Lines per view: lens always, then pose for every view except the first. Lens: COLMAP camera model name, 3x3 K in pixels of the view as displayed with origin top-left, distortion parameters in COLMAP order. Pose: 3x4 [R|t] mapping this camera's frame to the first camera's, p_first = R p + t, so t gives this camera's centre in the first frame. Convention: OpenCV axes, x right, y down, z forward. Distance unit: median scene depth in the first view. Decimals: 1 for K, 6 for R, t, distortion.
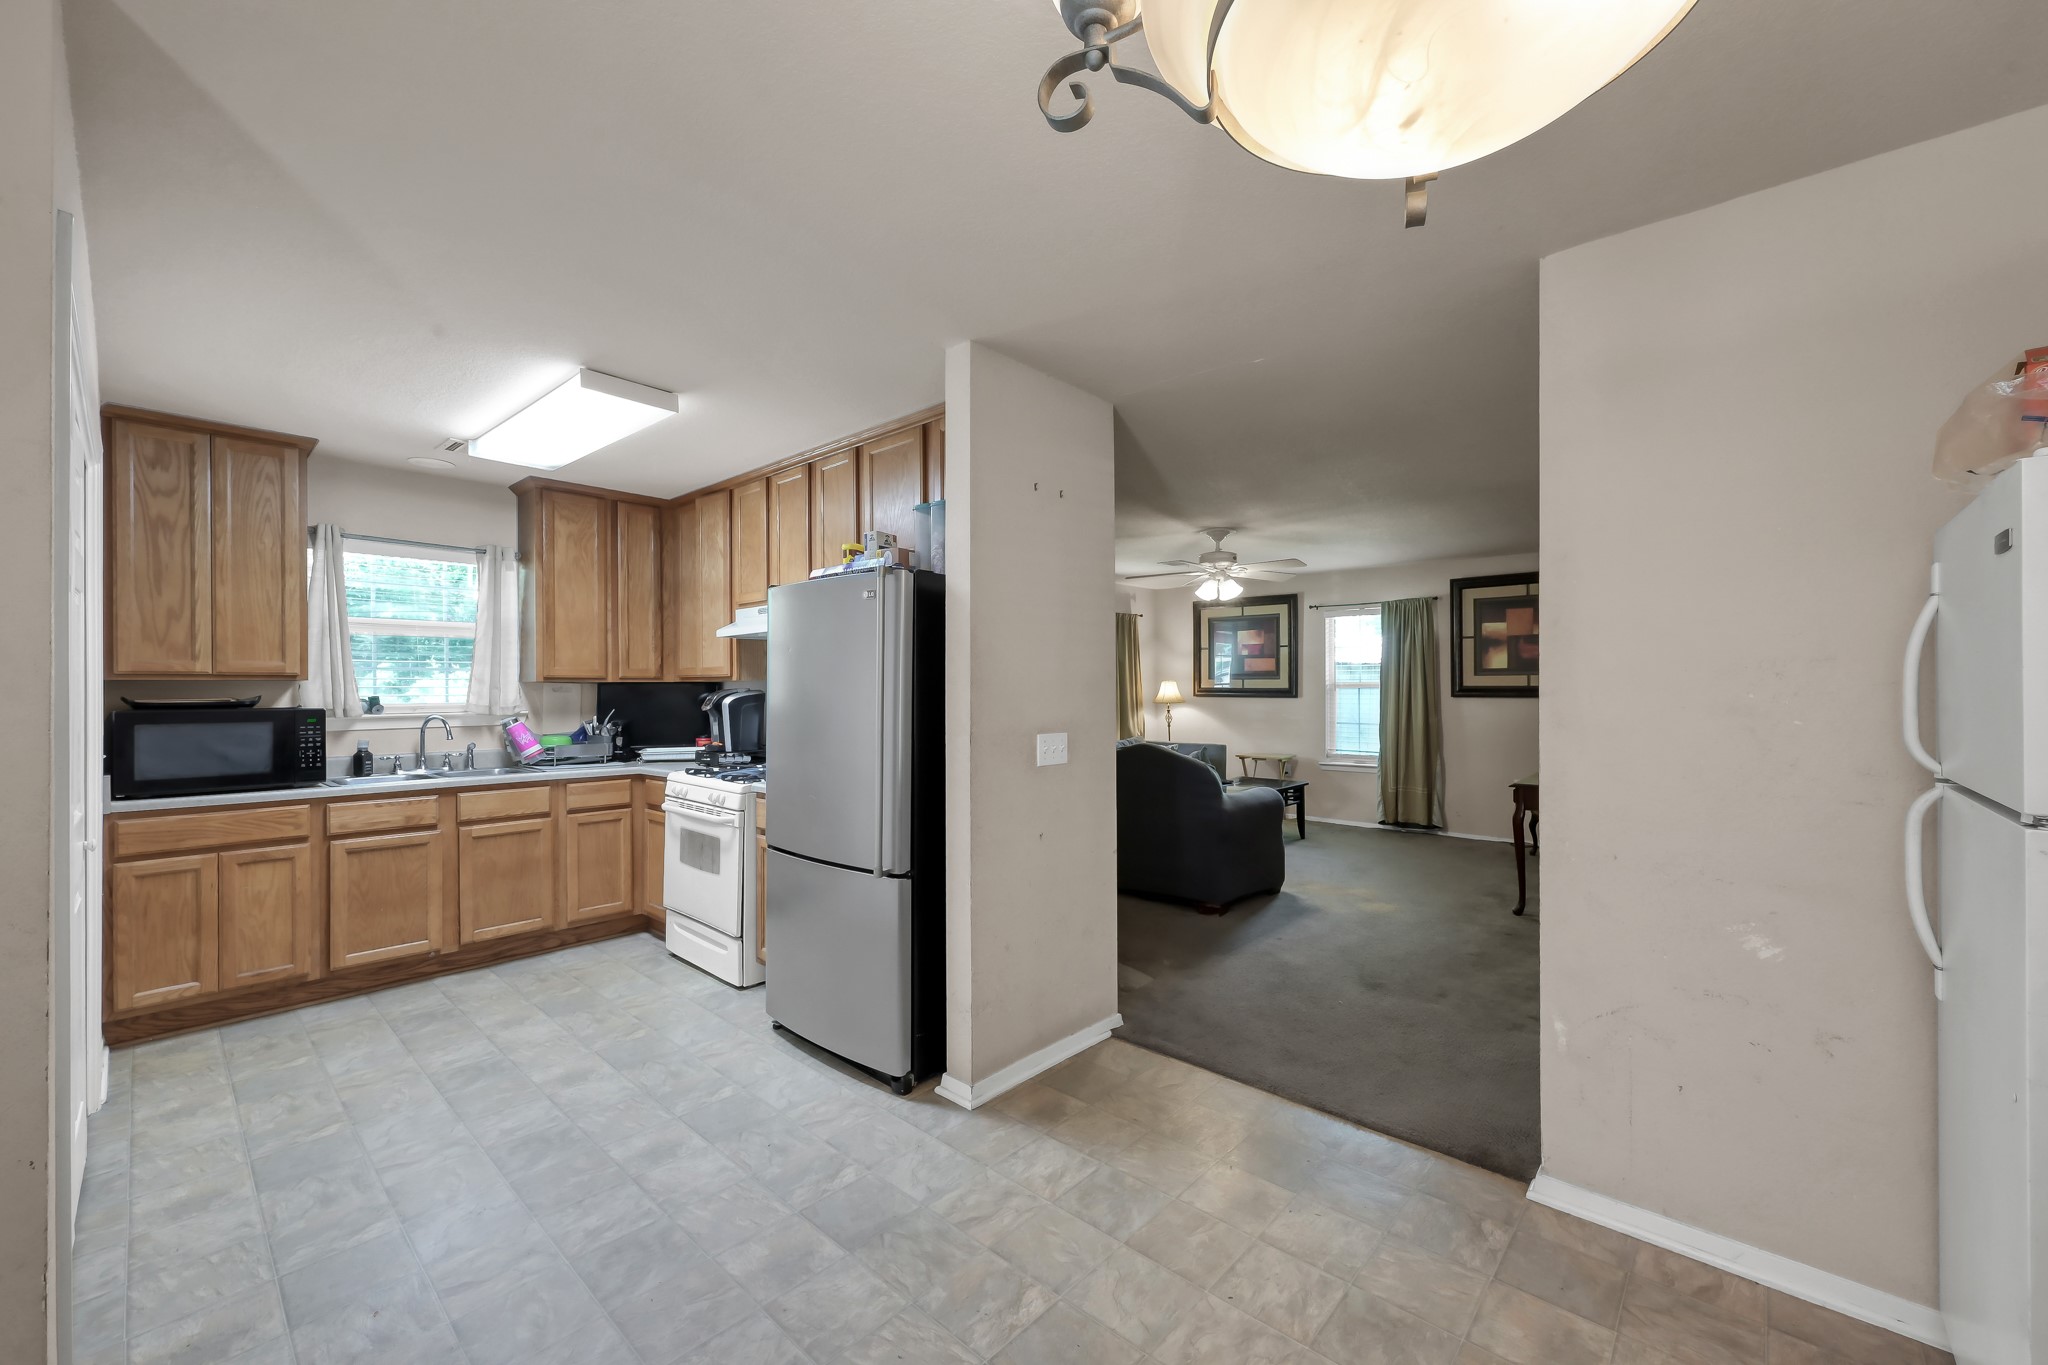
lens RADIAL K [[814.2, 0, 1035.4], [0, 814.2, 682.1], [0, 0, 1]] dist [0.000277, 0.000483]
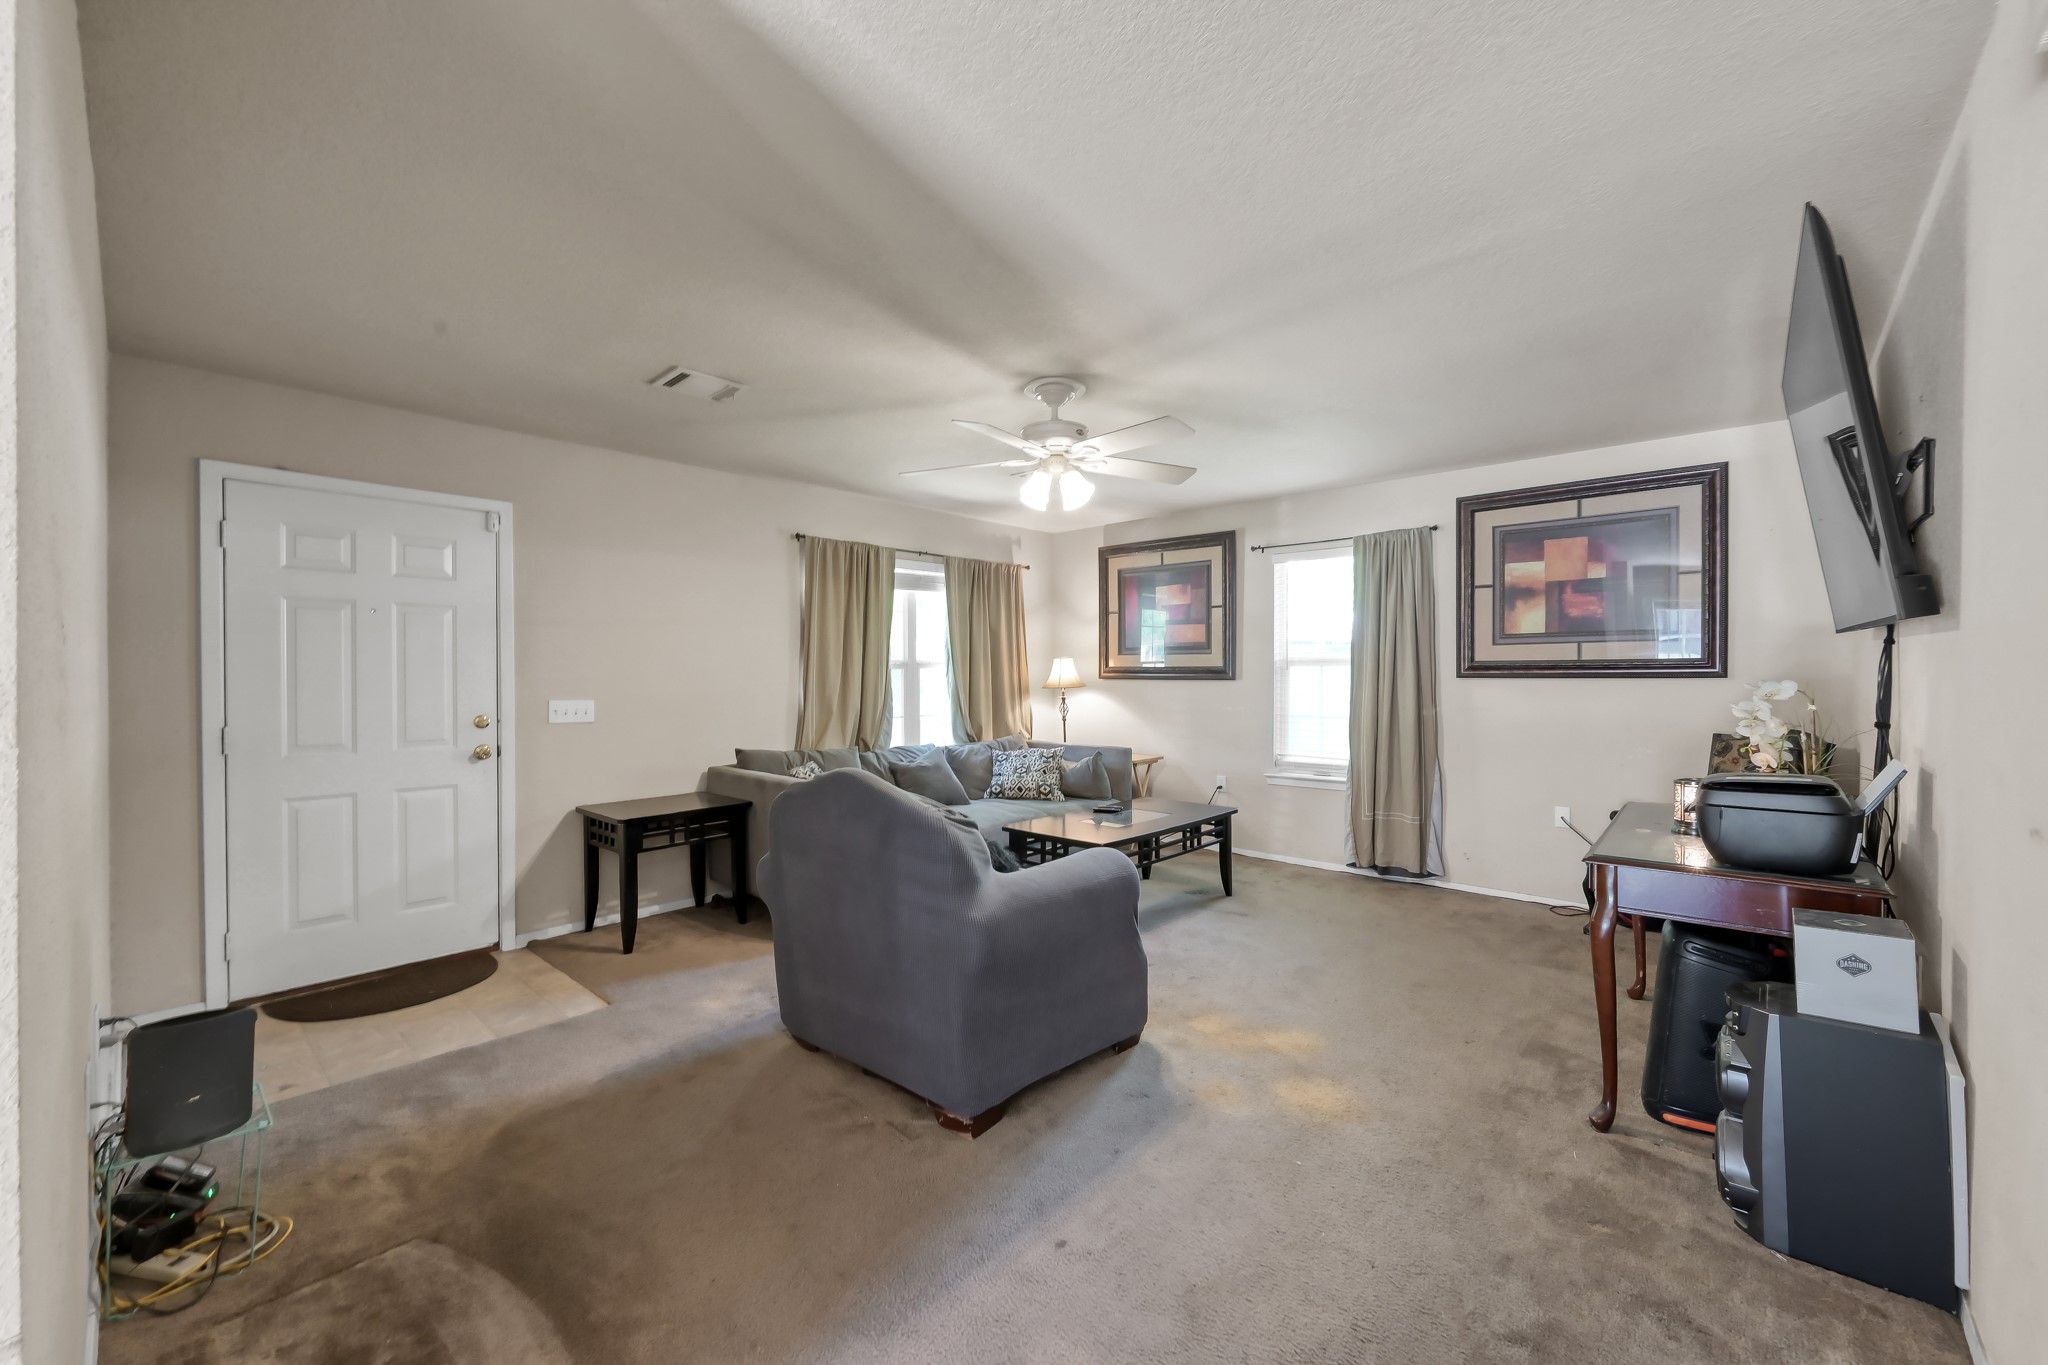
lens RADIAL K [[814.2, 0, 1038.4], [0, 814.2, 684.0], [0, 0, 1]] dist [0.000277, 0.000483]
pose [[0.999981, -0.002781, 0.005443, 0.117822], [0.002668, 0.999783, 0.020660, 0.006029], [-0.005499, -0.020645, 0.999772, 0.239507]]
